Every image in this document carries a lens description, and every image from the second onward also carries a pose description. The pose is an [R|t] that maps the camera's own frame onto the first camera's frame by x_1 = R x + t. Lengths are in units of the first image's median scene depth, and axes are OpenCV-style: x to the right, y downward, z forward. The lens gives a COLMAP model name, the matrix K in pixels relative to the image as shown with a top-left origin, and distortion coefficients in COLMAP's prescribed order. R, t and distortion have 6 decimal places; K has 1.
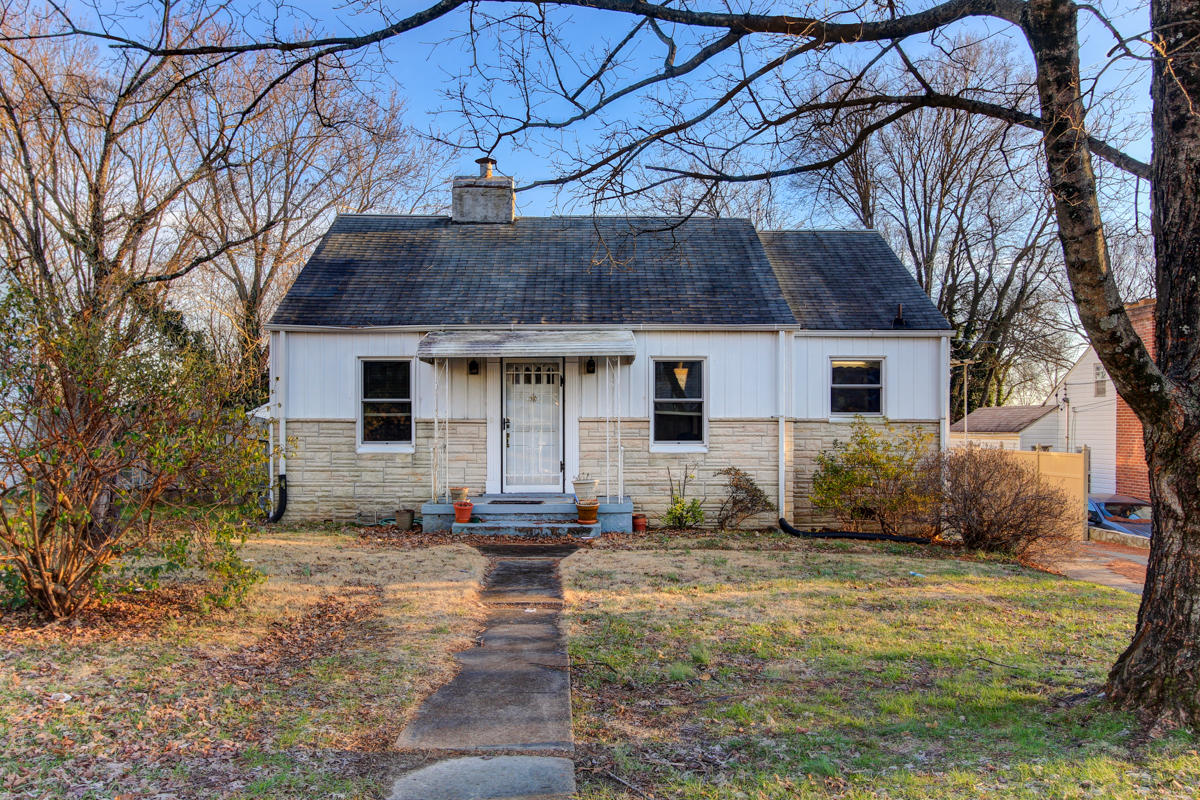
lens RADIAL K [[949.7, 0, 600.0], [0, 949.7, 431.9], [0, 0, 1]] dist [-0.000261, -0.001360]
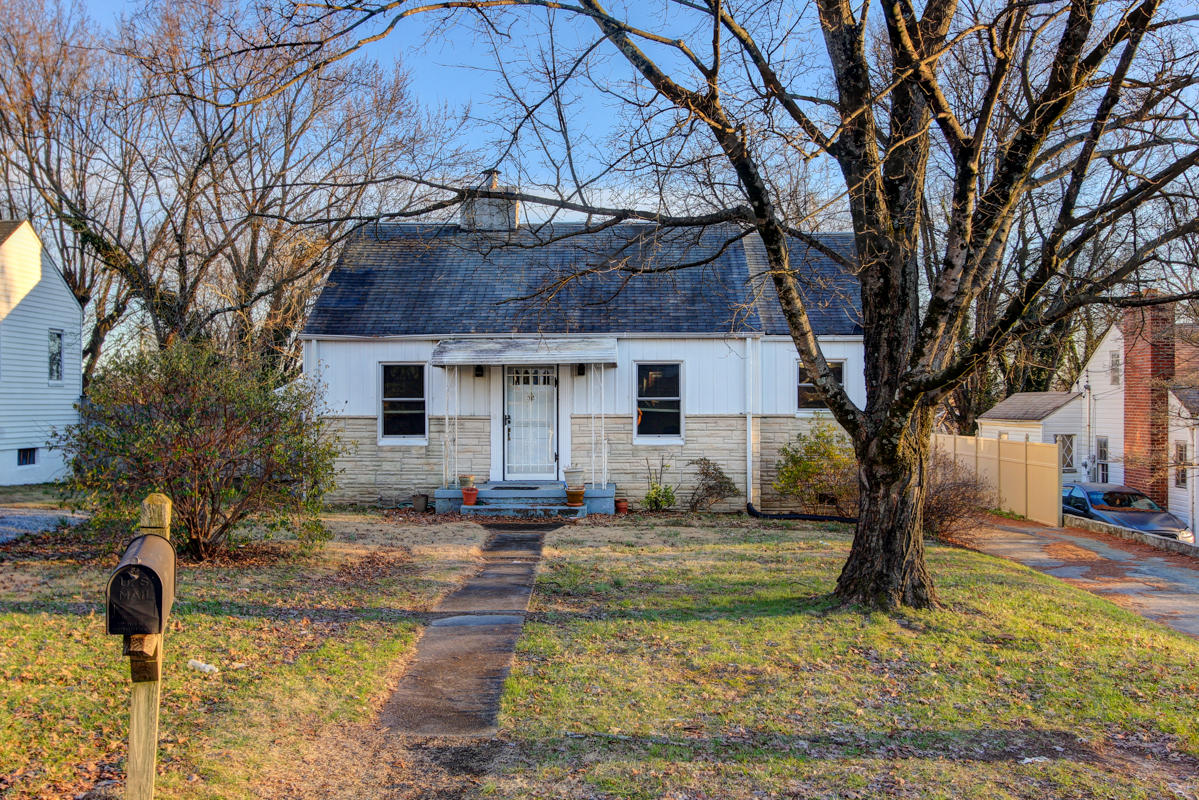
lens RADIAL K [[1197.0, 0, 601.5], [0, 1197.0, 401.4], [0, 0, 1]] dist [-0.001514, 0.000000]
pose [[0.999326, -0.001958, -0.036647, 0.067313], [0.001714, 0.999976, -0.006713, -0.020913], [0.036659, 0.006646, 0.999306, -0.437080]]
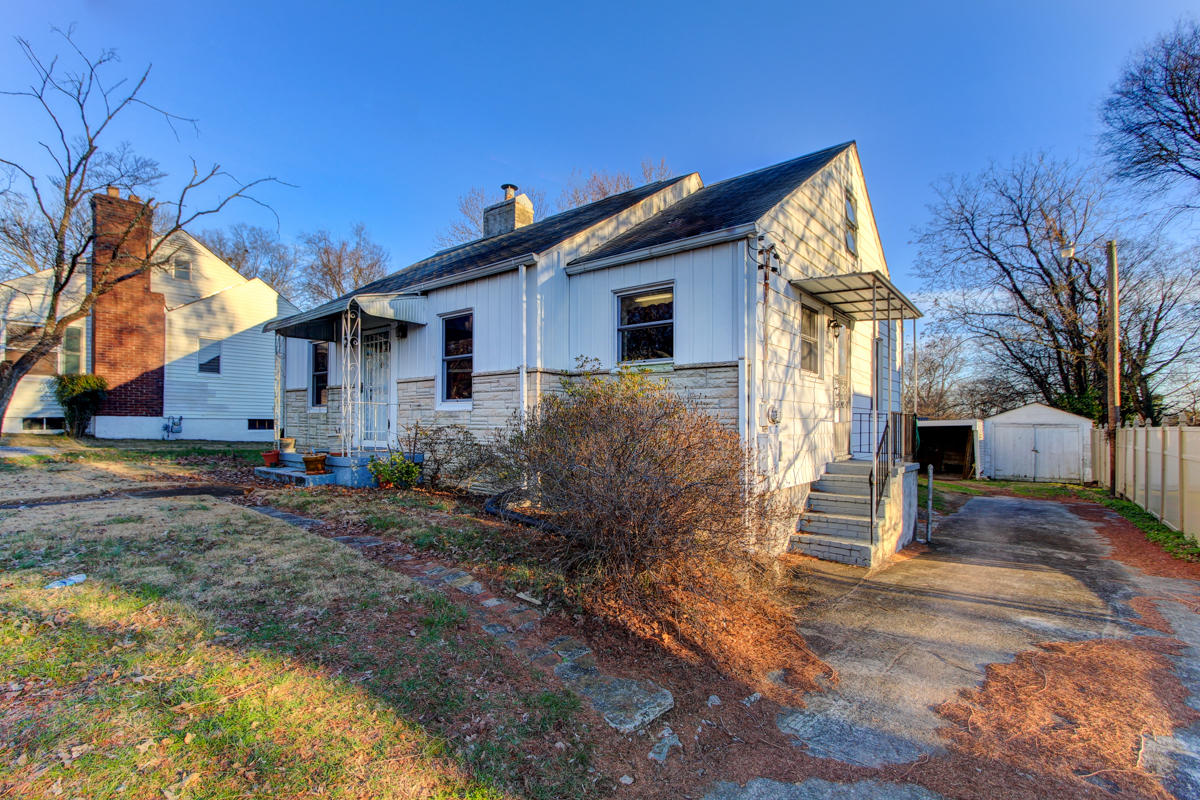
lens RADIAL K [[538.6, 0, 598.6], [0, 538.6, 409.5], [0, 0, 1]] dist [0.000934, 0.000035]
pose [[0.770604, -0.010794, -0.637223, 0.550472], [0.000138, 0.999859, -0.016770, 0.029945], [0.637314, 0.012835, 0.770497, 0.672219]]
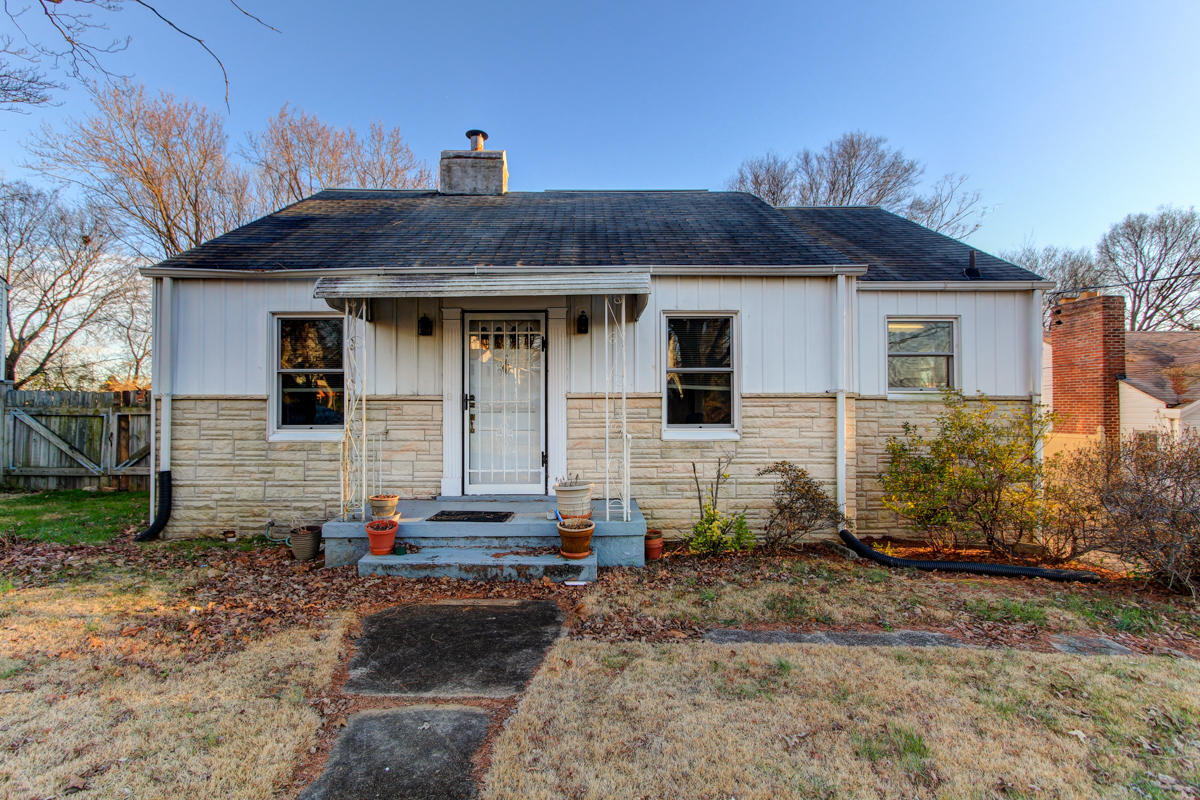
lens RADIAL K [[538.6, 0, 593.0], [0, 538.6, 404.4], [0, 0, 1]] dist [0.000934, 0.000035]
pose [[0.999996, -0.001757, -0.002019, -0.000831], [0.001717, 0.999804, -0.019746, 0.002175], [0.002053, 0.019743, 0.999803, 0.579206]]
